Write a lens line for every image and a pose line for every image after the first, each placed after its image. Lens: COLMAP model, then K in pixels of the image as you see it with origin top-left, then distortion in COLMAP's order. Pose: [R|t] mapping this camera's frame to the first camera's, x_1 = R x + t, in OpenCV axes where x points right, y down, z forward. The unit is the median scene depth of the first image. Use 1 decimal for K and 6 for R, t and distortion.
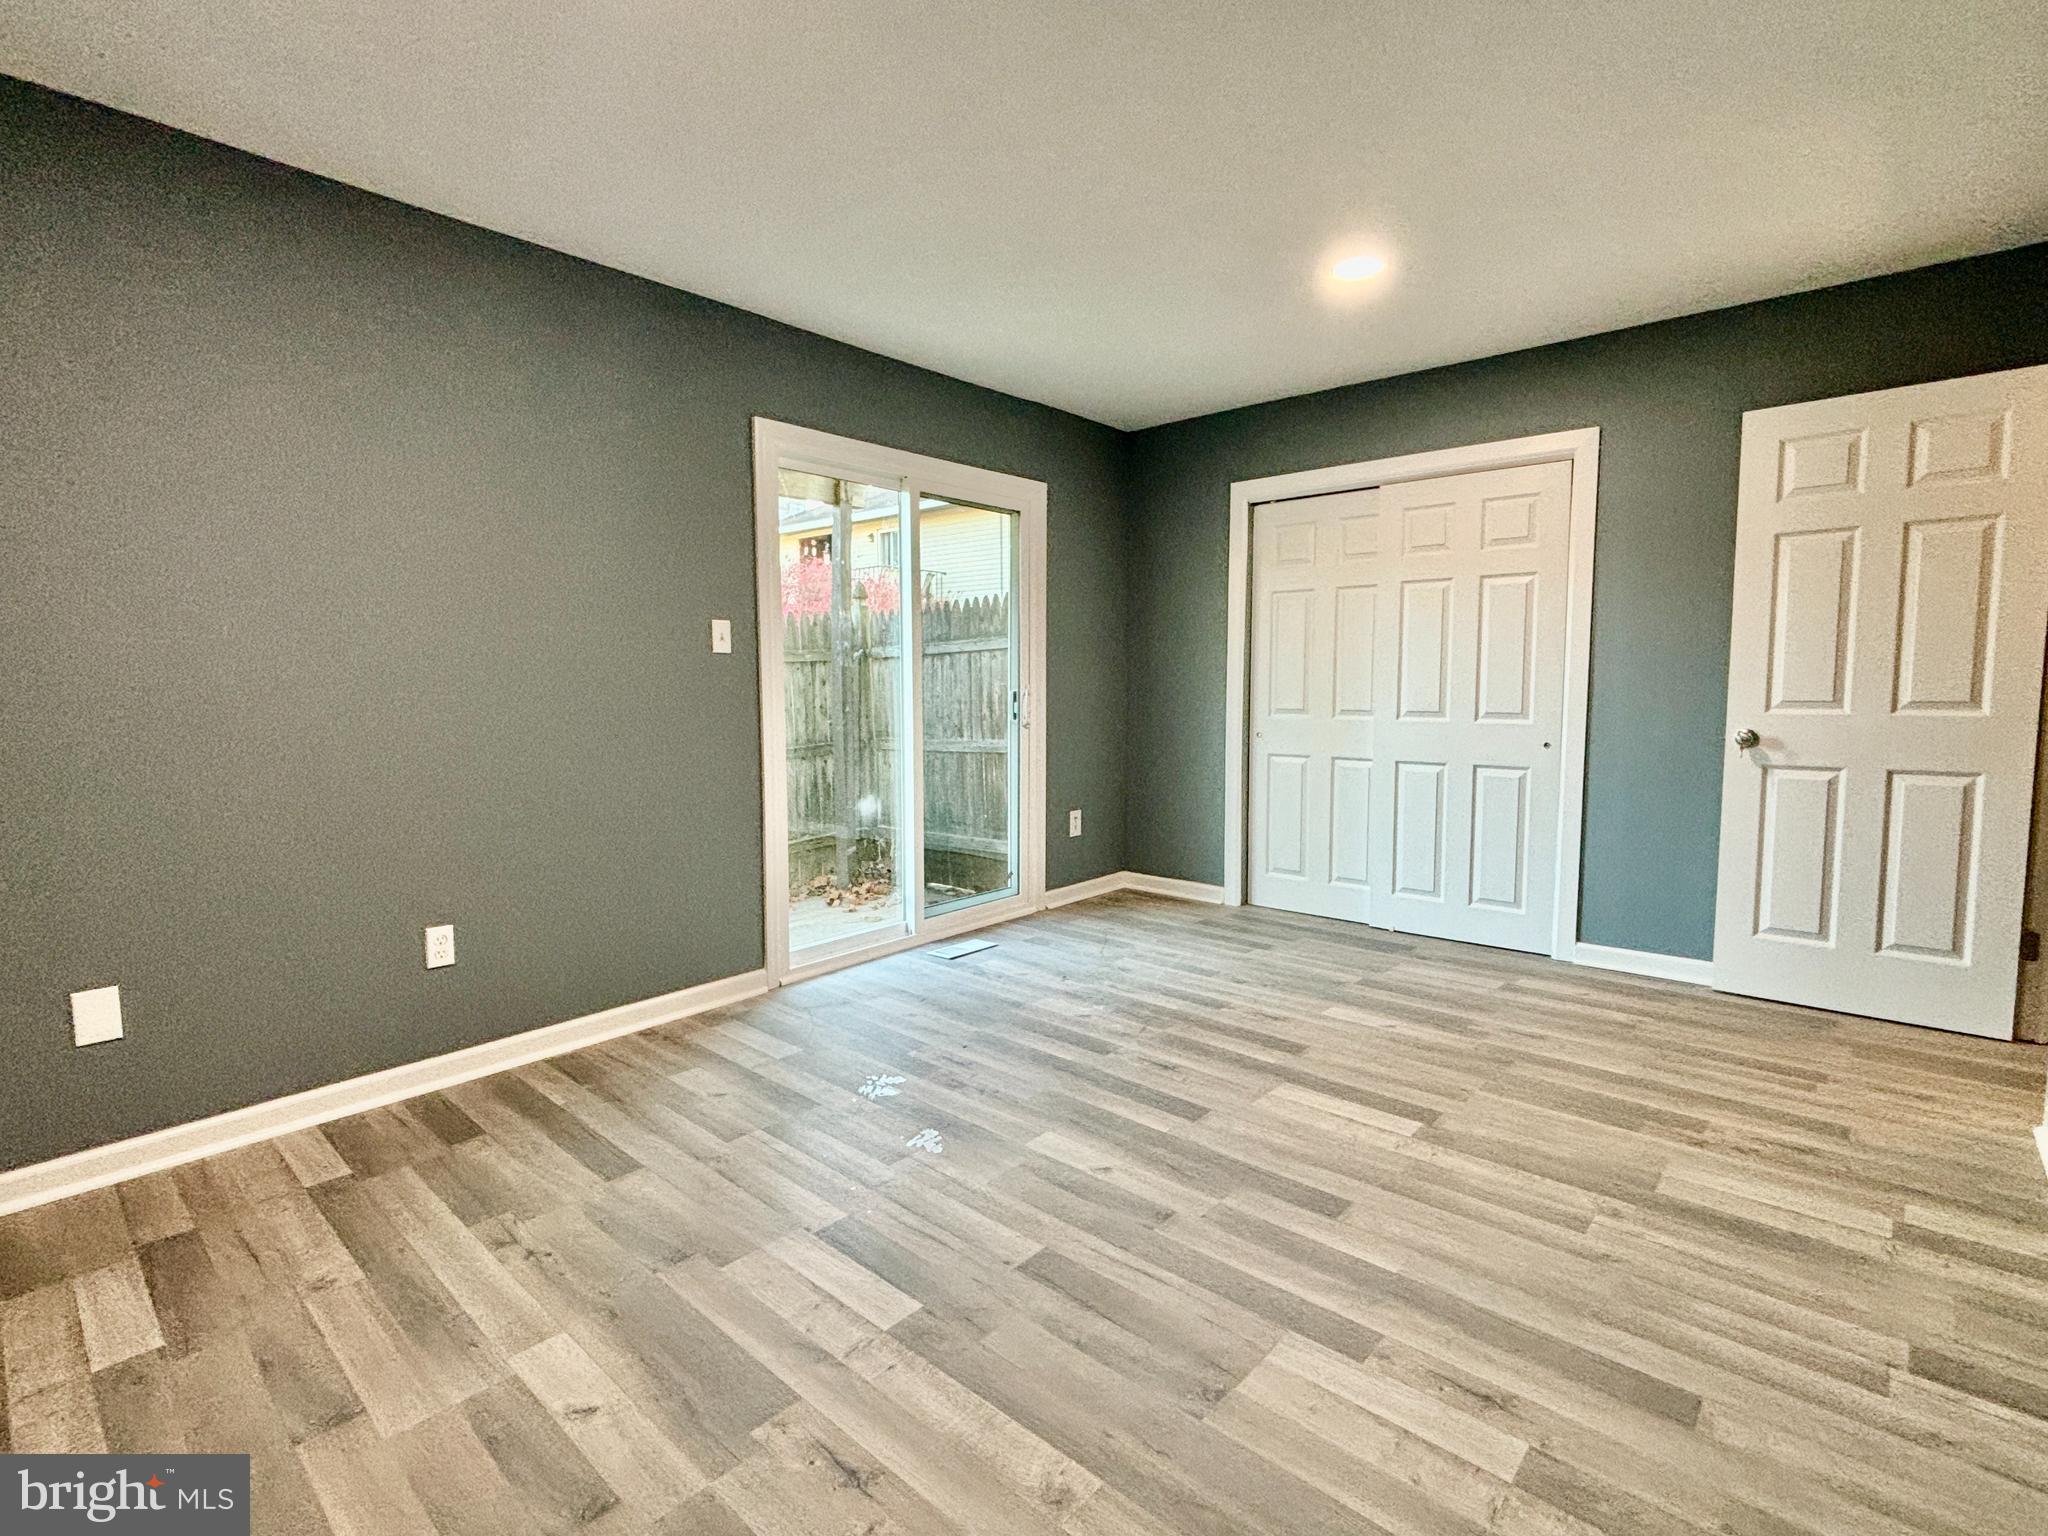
lens RADIAL K [[975.0, 0, 1023.2], [0, 975.0, 769.3], [0, 0, 1]] dist [-0.000946, 0.000821]
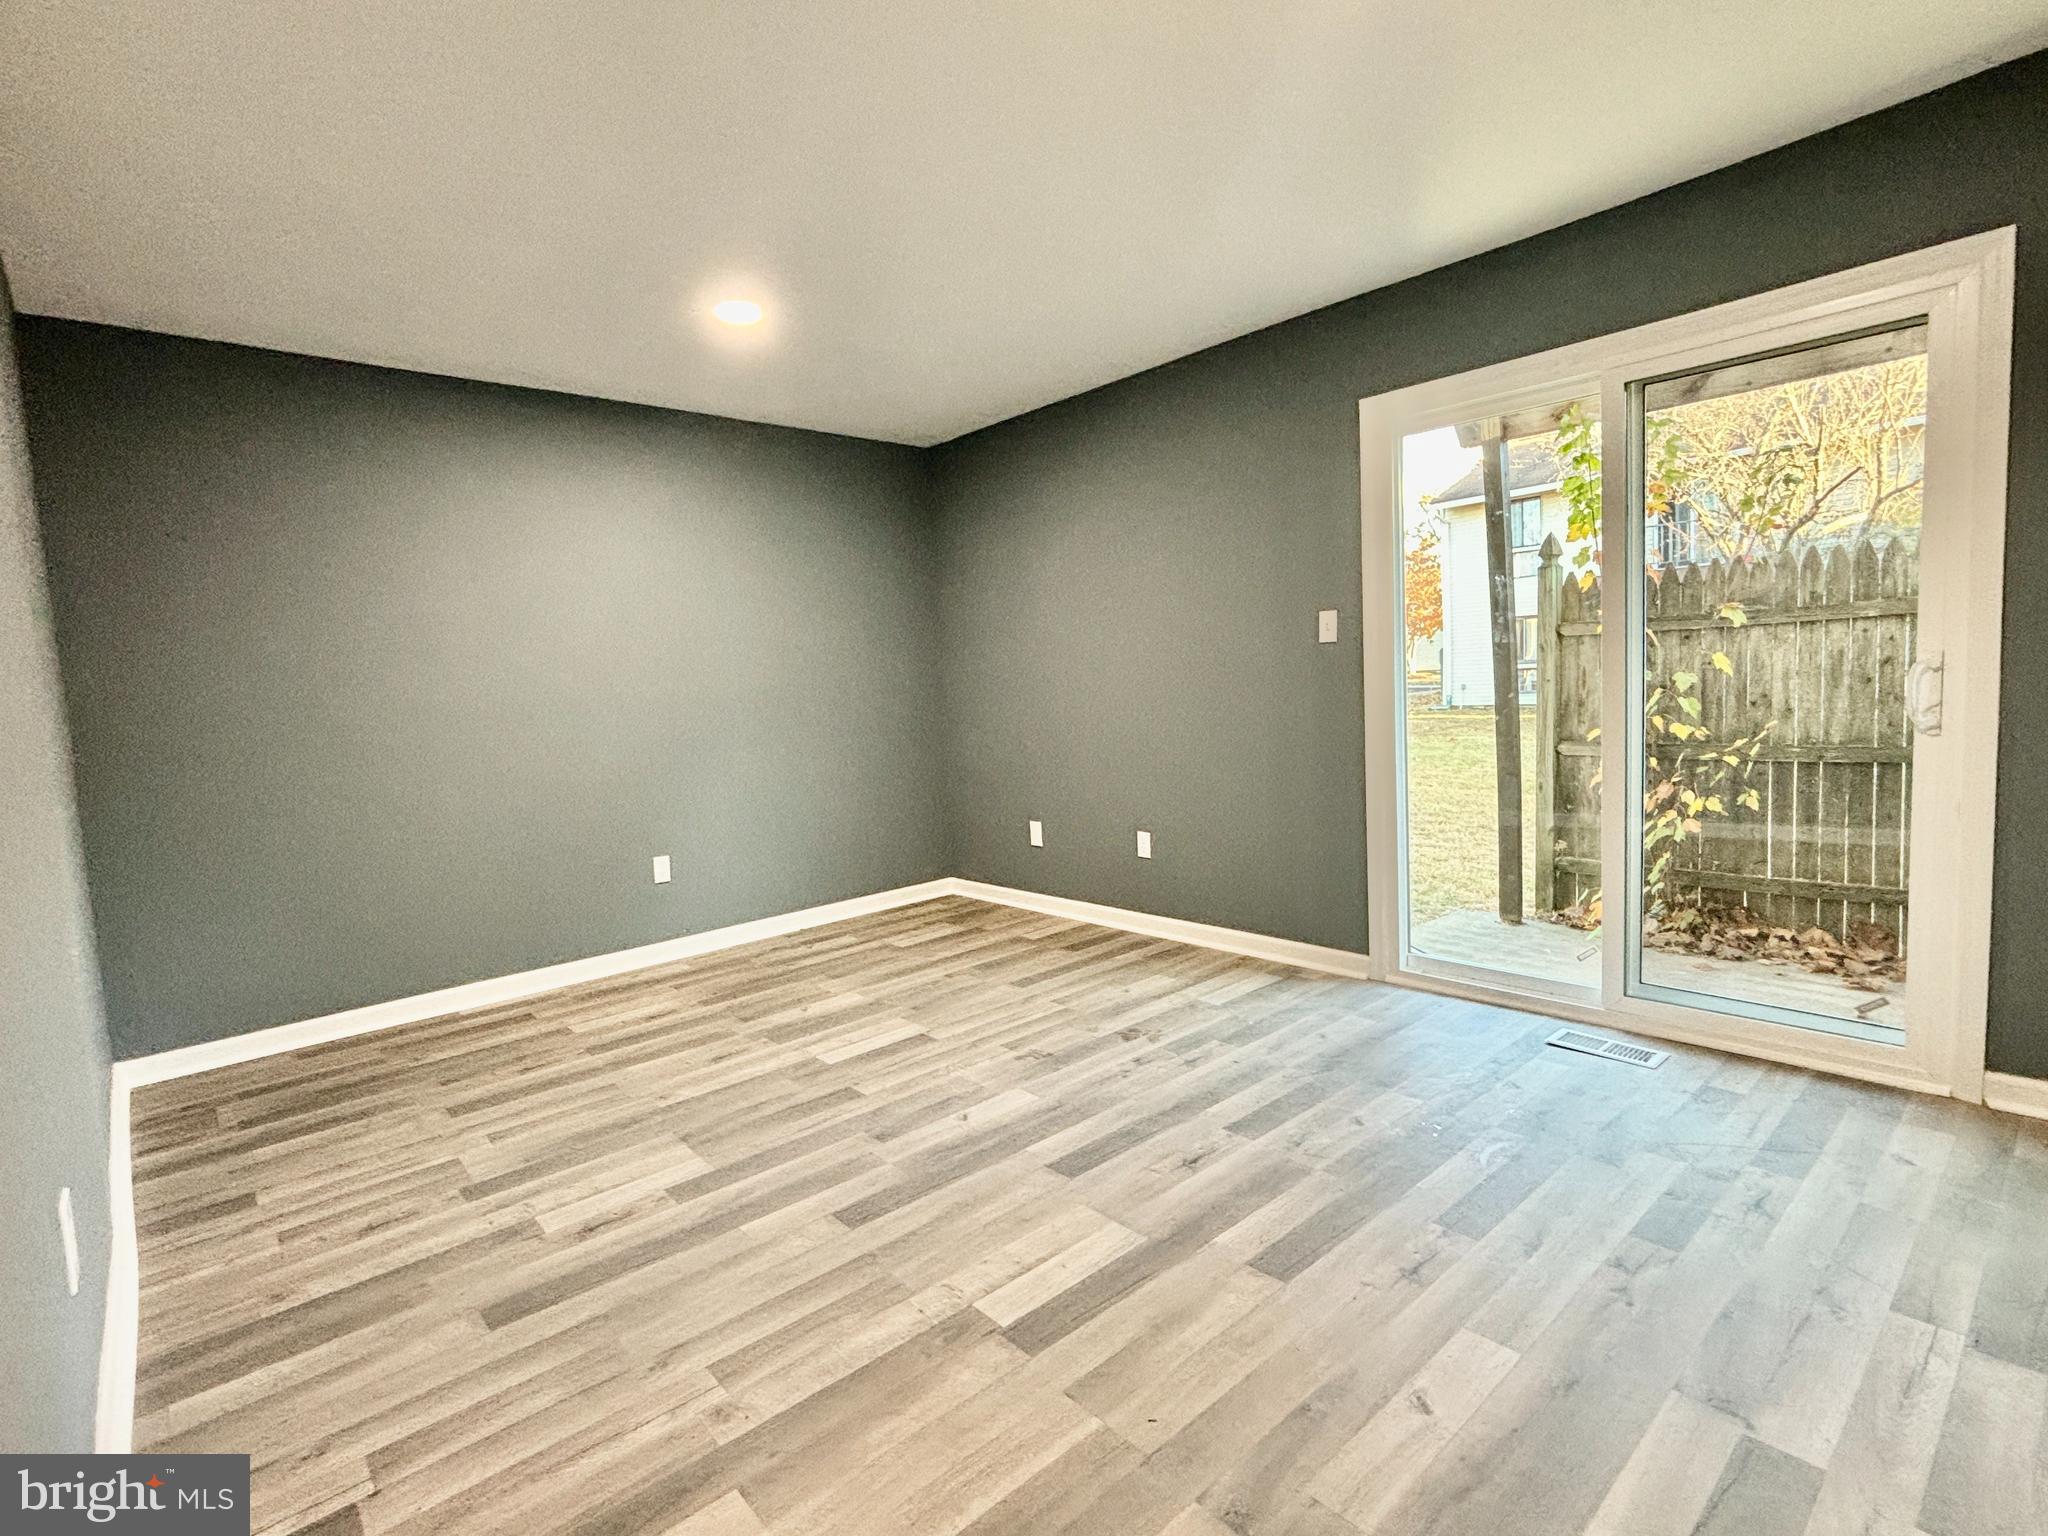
lens RADIAL K [[979.6, 0, 1019.0], [0, 979.6, 765.7], [0, 0, 1]] dist [-0.000113, -0.001624]
pose [[-0.117675, 0.099110, -0.988094, 1.060739], [-0.047542, 0.993304, 0.105295, -0.108663], [0.991913, 0.059367, -0.112175, 1.066374]]
